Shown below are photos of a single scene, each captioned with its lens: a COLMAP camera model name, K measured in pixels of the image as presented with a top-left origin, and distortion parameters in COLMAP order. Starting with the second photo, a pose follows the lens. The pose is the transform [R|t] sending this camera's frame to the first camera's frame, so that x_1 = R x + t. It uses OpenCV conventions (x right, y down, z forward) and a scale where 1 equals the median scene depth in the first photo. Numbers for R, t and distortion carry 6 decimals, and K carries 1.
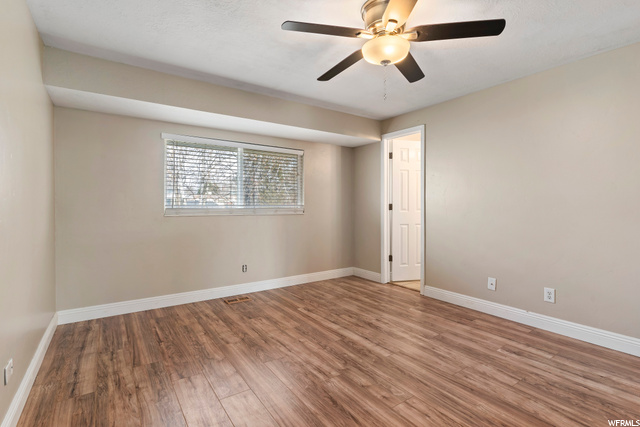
lens RADIAL K [[308.0, 0, 320.9], [0, 308.0, 210.2], [0, 0, 1]] dist [0.005141, 0.001321]
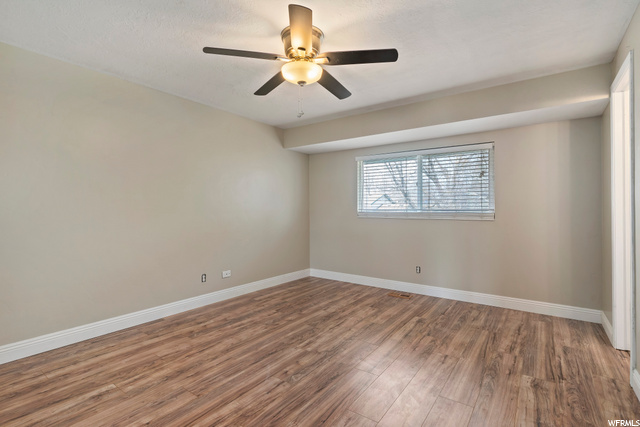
lens RADIAL K [[308.0, 0, 320.2], [0, 308.0, 211.1], [0, 0, 1]] dist [0.005141, 0.001321]
pose [[0.330849, 0.004832, -0.943671, 0.805846], [-0.018998, 0.999818, -0.001541, -0.003003], [0.943492, 0.018438, 0.330881, 0.431916]]
